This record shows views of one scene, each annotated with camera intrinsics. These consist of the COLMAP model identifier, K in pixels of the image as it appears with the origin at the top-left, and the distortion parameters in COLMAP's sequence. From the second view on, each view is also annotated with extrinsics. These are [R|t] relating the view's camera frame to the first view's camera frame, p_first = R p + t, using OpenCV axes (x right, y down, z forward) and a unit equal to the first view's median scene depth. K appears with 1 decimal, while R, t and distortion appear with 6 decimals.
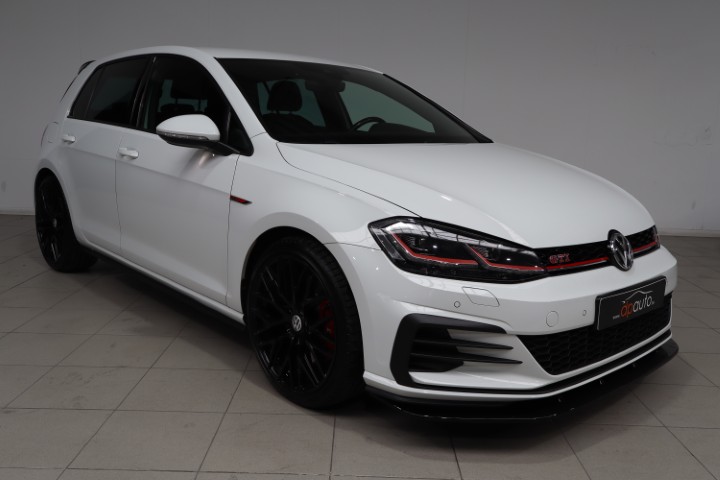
lens RADIAL K [[665.1, 0, 360.0], [0, 665.1, 240.0], [0, 0, 1]] dist [0.004832, -0.004391]
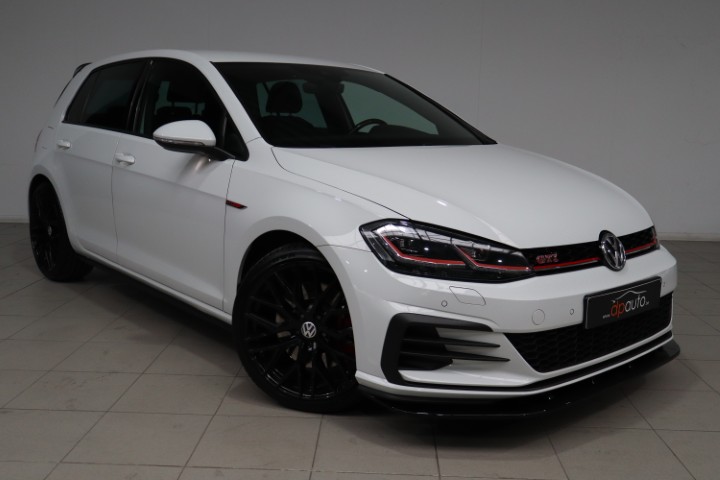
lens RADIAL K [[737.9, 0, 360.0], [0, 737.9, 240.0], [0, 0, 1]] dist [0.043654, -0.169248]
pose [[0.999675, -0.009312, -0.023729, 0.035552], [0.009028, 0.999887, -0.012048, 0.008932], [0.023839, 0.011830, 0.999646, -0.120698]]
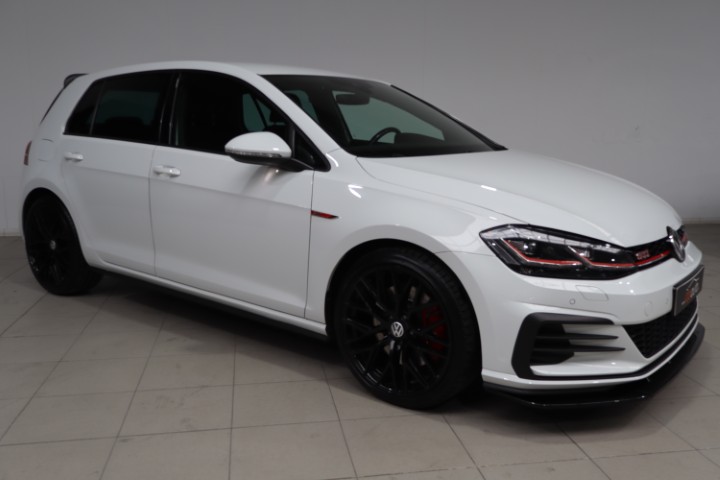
lens RADIAL K [[666.9, 0, 360.0], [0, 666.9, 240.0], [0, 0, 1]] dist [-0.000553, -0.001788]
pose [[0.985108, -0.051126, 0.164160, -0.311477], [0.051183, 0.998682, 0.003883, -0.023035], [-0.164142, 0.004577, 0.986426, -0.031589]]
